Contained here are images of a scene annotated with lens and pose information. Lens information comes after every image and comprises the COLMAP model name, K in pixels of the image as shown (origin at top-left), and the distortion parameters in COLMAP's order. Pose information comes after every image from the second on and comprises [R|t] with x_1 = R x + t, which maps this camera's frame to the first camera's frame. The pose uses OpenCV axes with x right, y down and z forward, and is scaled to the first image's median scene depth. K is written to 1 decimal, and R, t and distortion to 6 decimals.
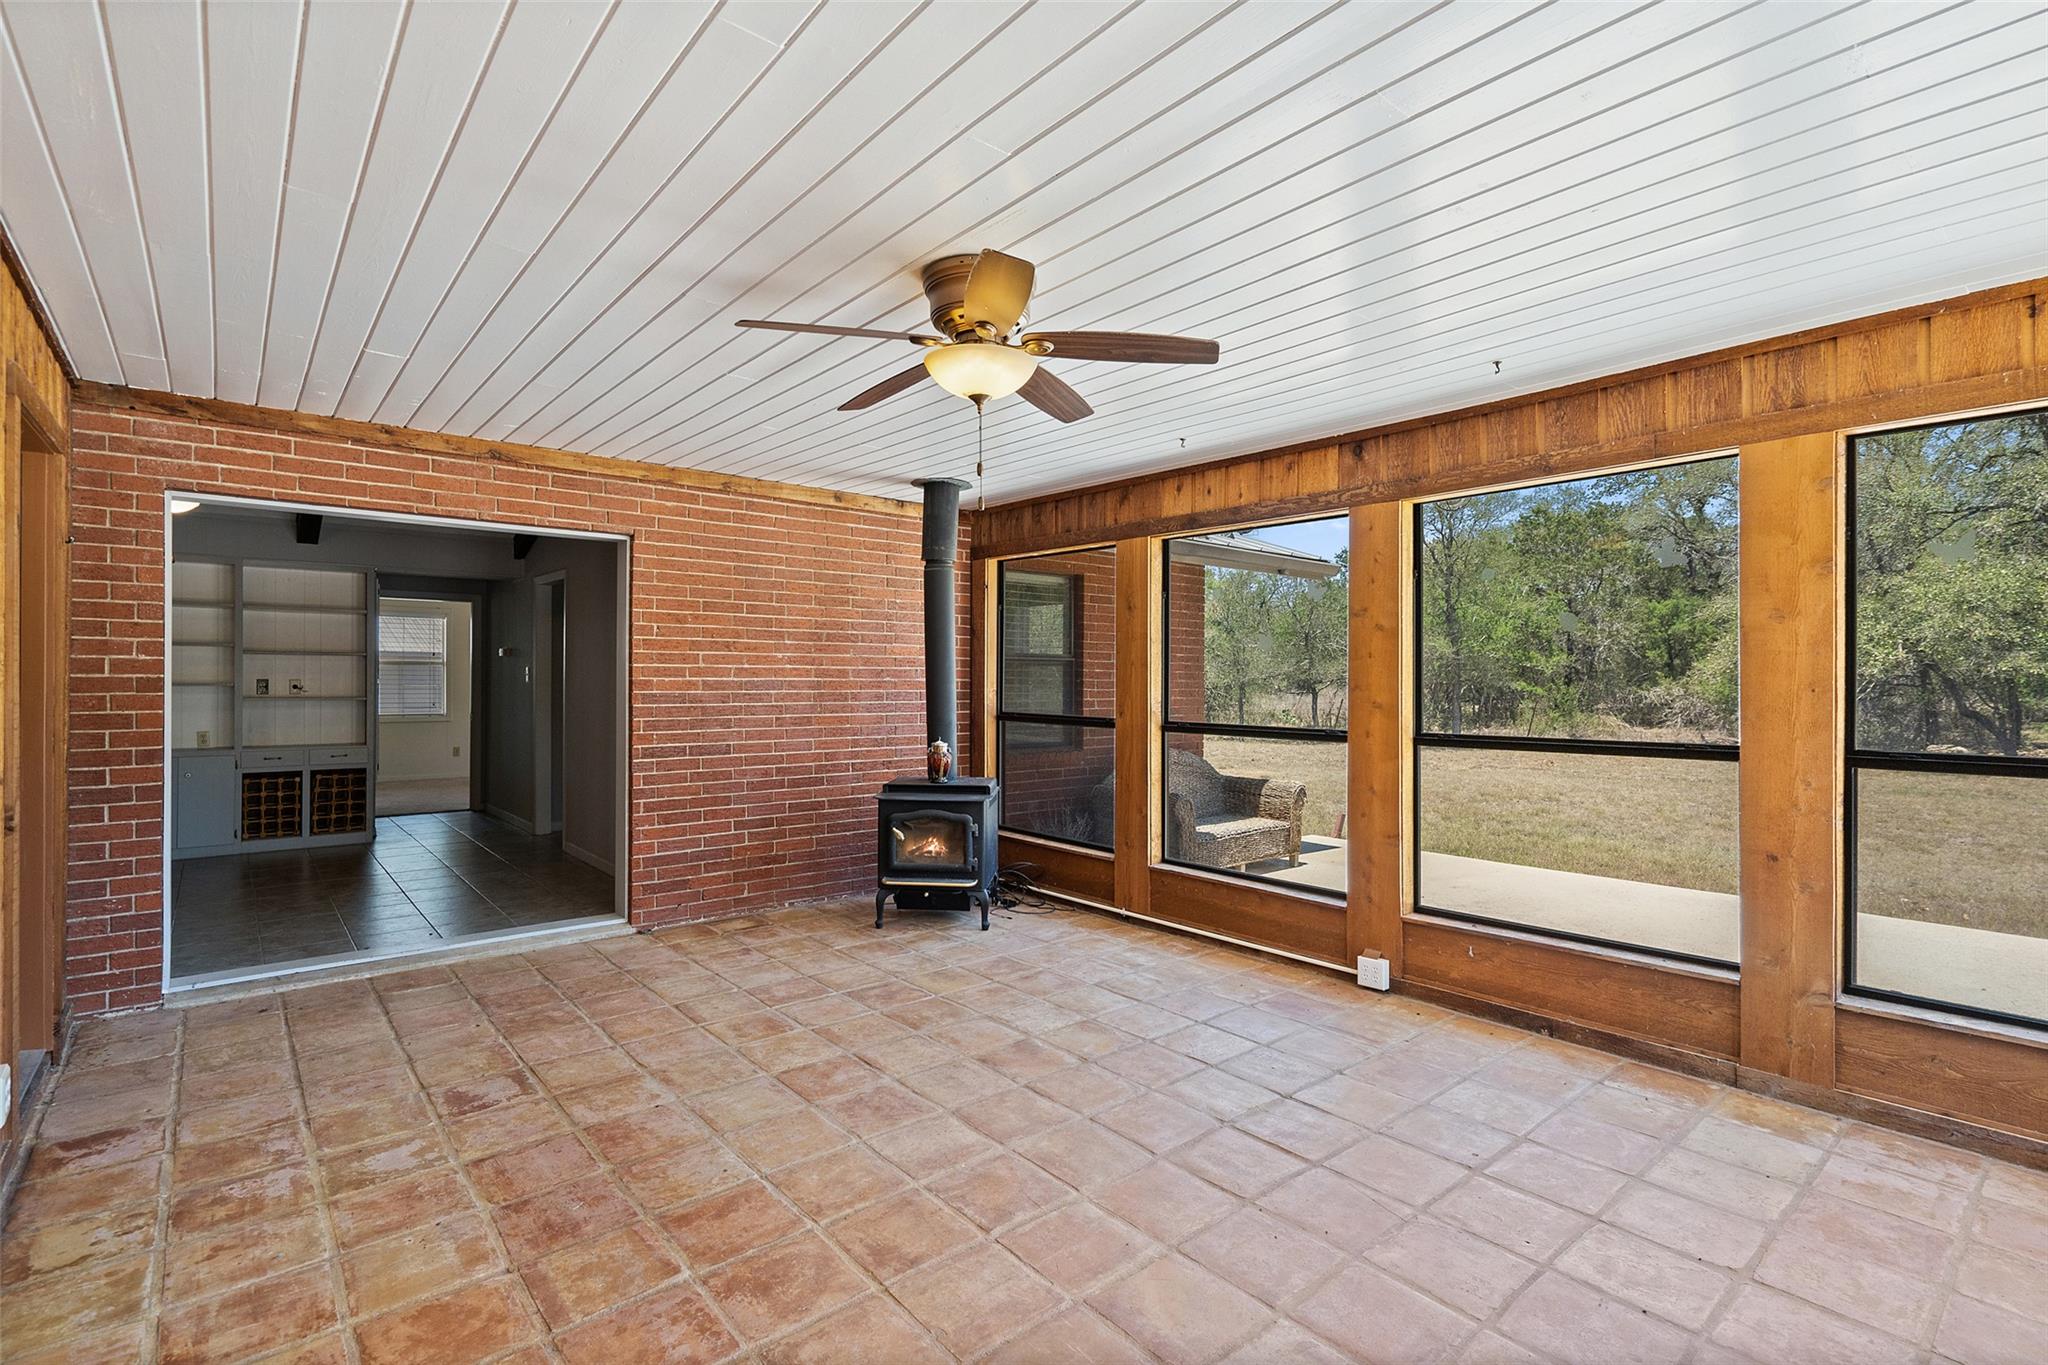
lens RADIAL K [[947.3, 0, 1020.8], [0, 947.3, 679.9], [0, 0, 1]] dist [-0.000548, 0.000436]
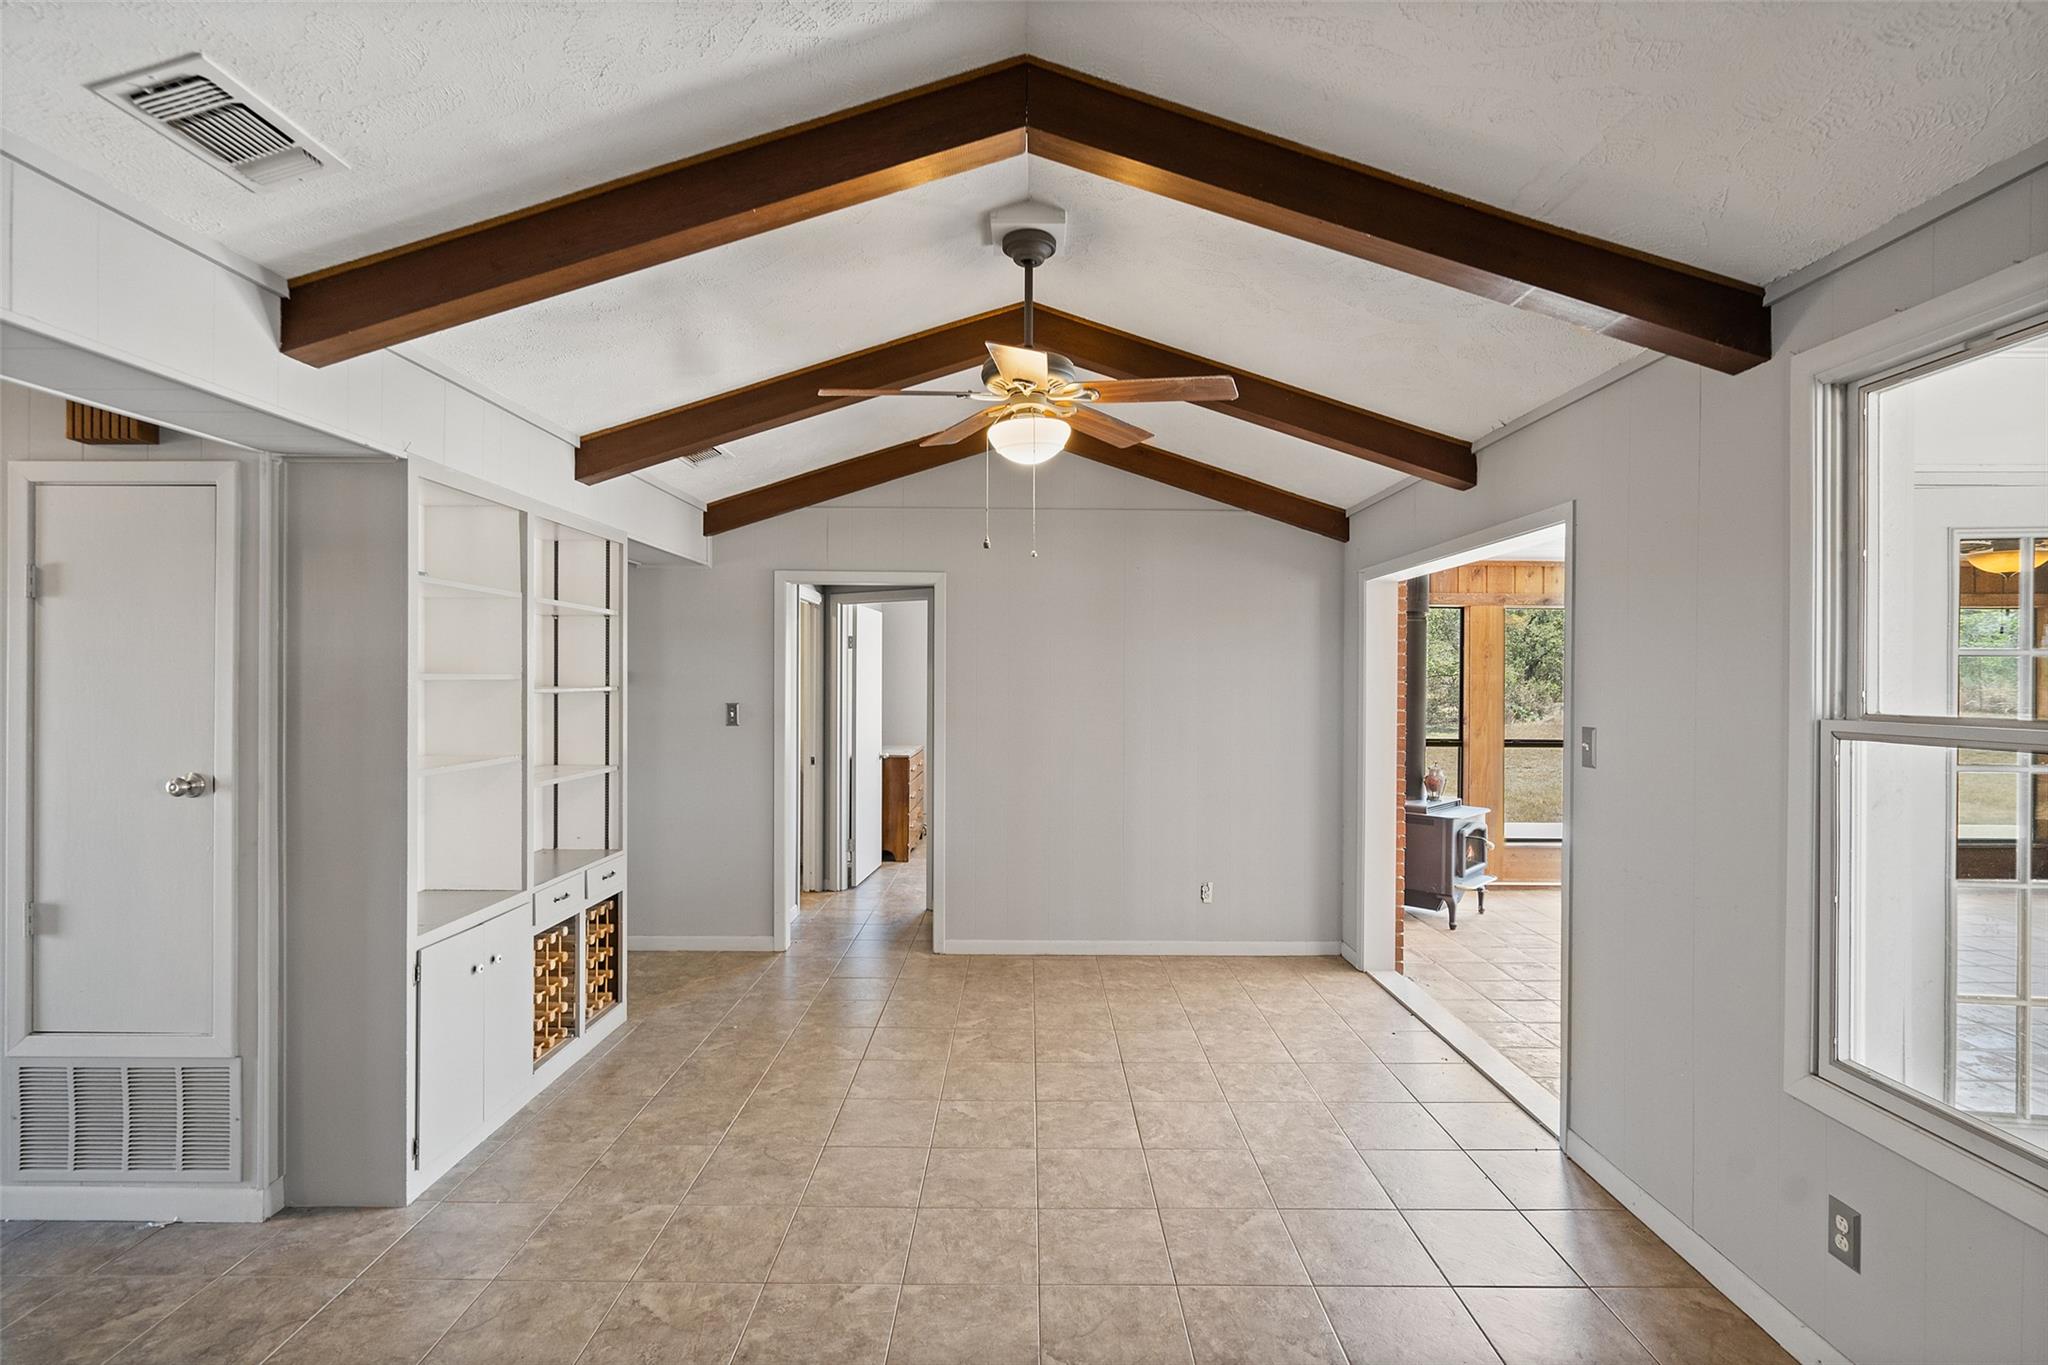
lens RADIAL K [[947.3, 0, 1020.8], [0, 947.3, 679.9], [0, 0, 1]] dist [-0.000548, 0.000436]
pose [[0.653206, 0.008911, 0.757128, -1.782284], [-0.002525, 0.999951, -0.009590, -0.034071], [-0.757176, 0.004352, 0.653197, 0.796678]]
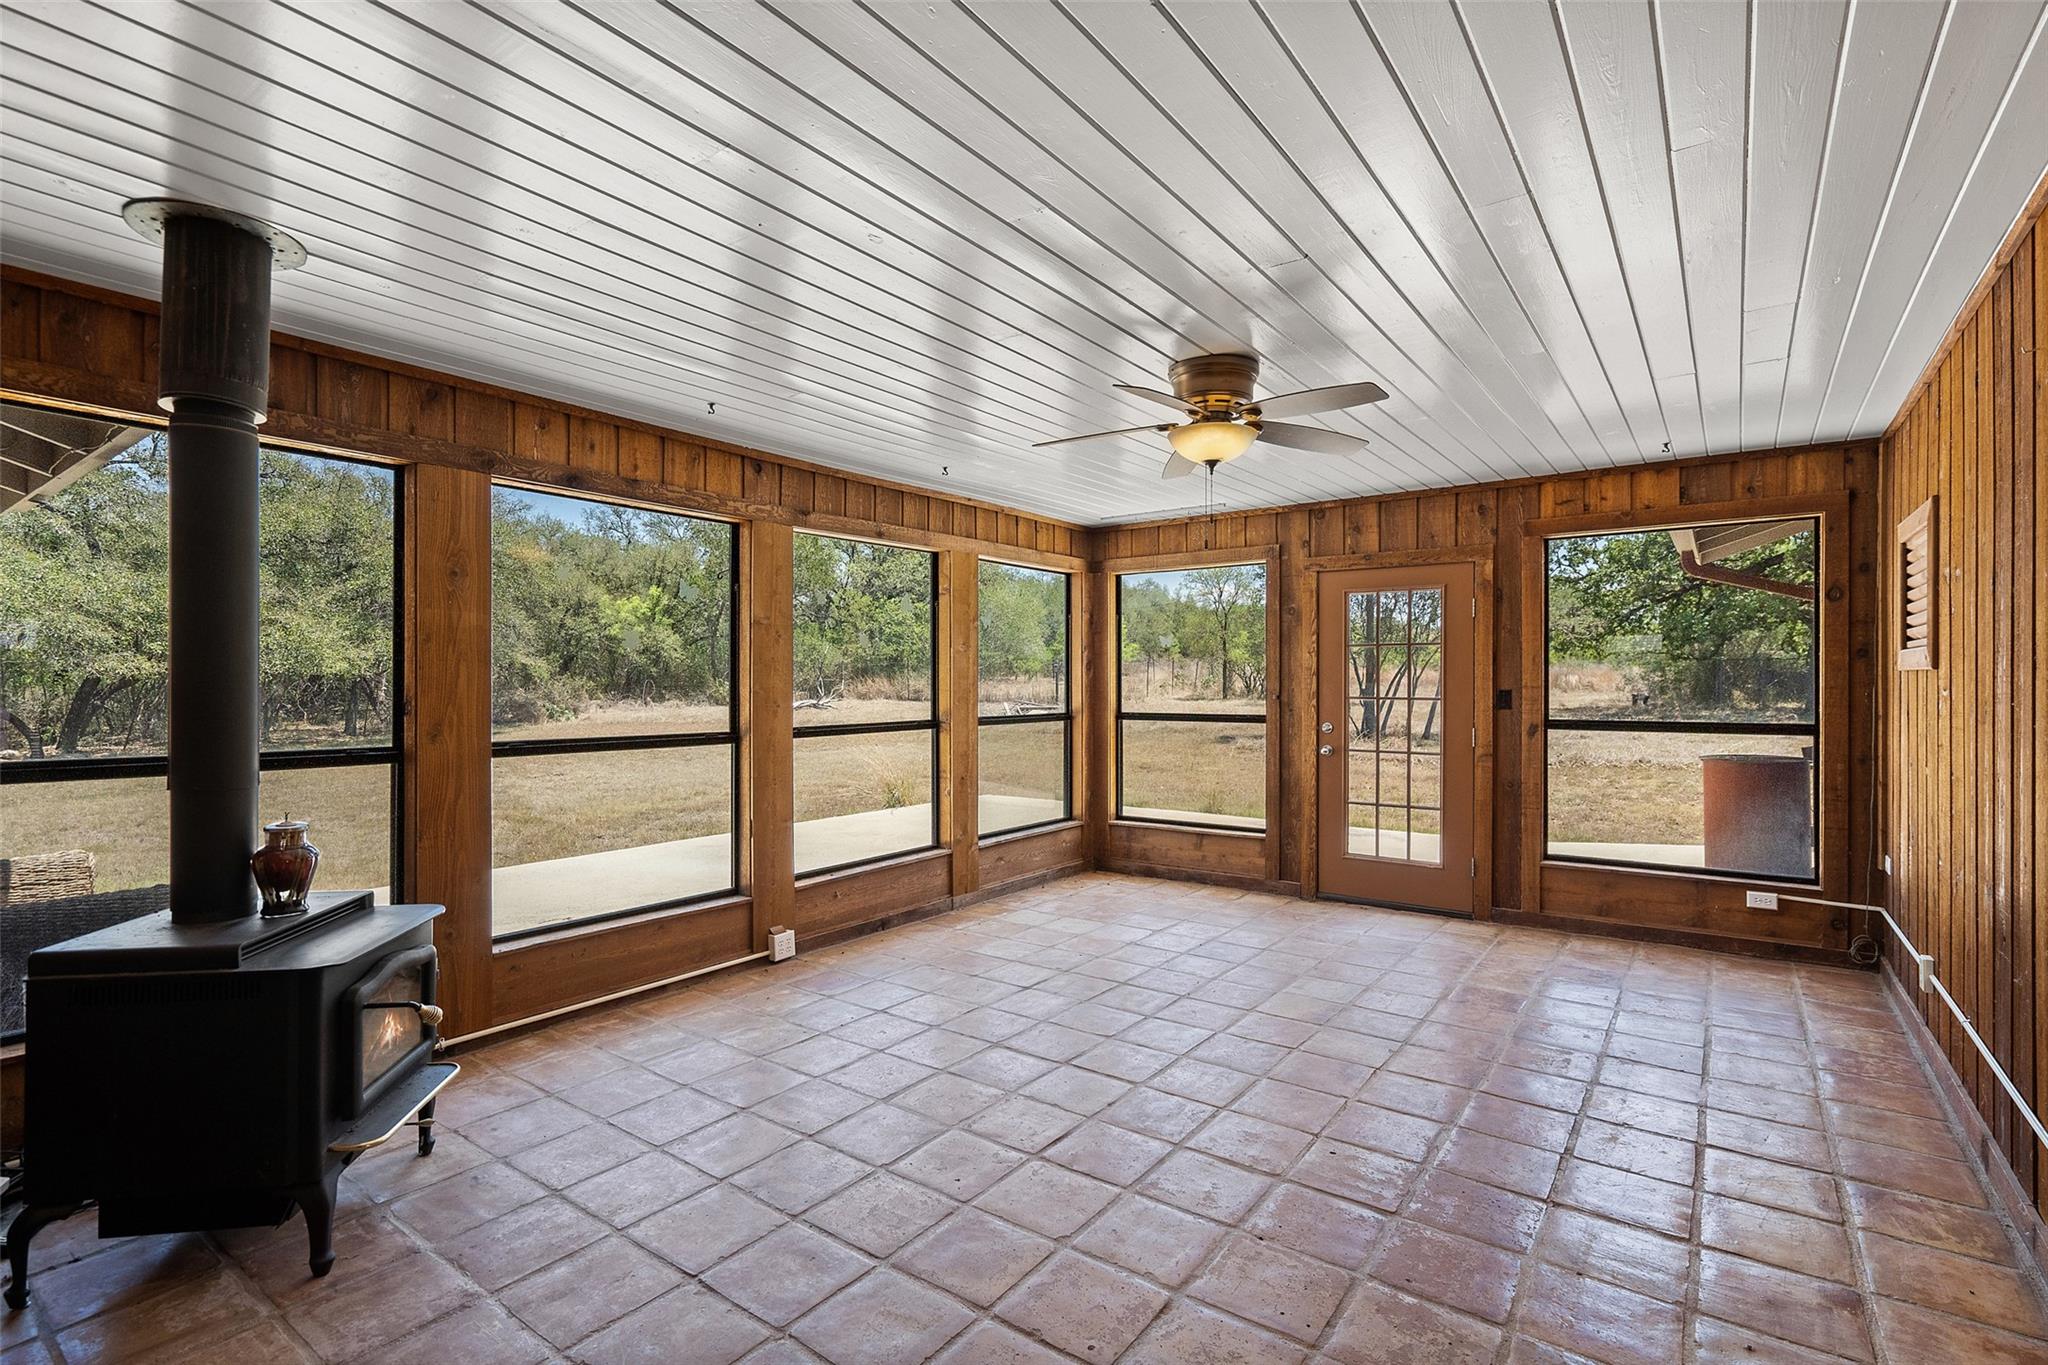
lens RADIAL K [[947.3, 0, 1020.8], [0, 947.3, 679.9], [0, 0, 1]] dist [-0.000548, 0.000436]
pose [[-0.225791, 0.010793, 0.974116, -0.776984], [0.008865, 0.999920, -0.009024, 0.014943], [-0.974135, 0.006598, -0.225869, 0.998374]]
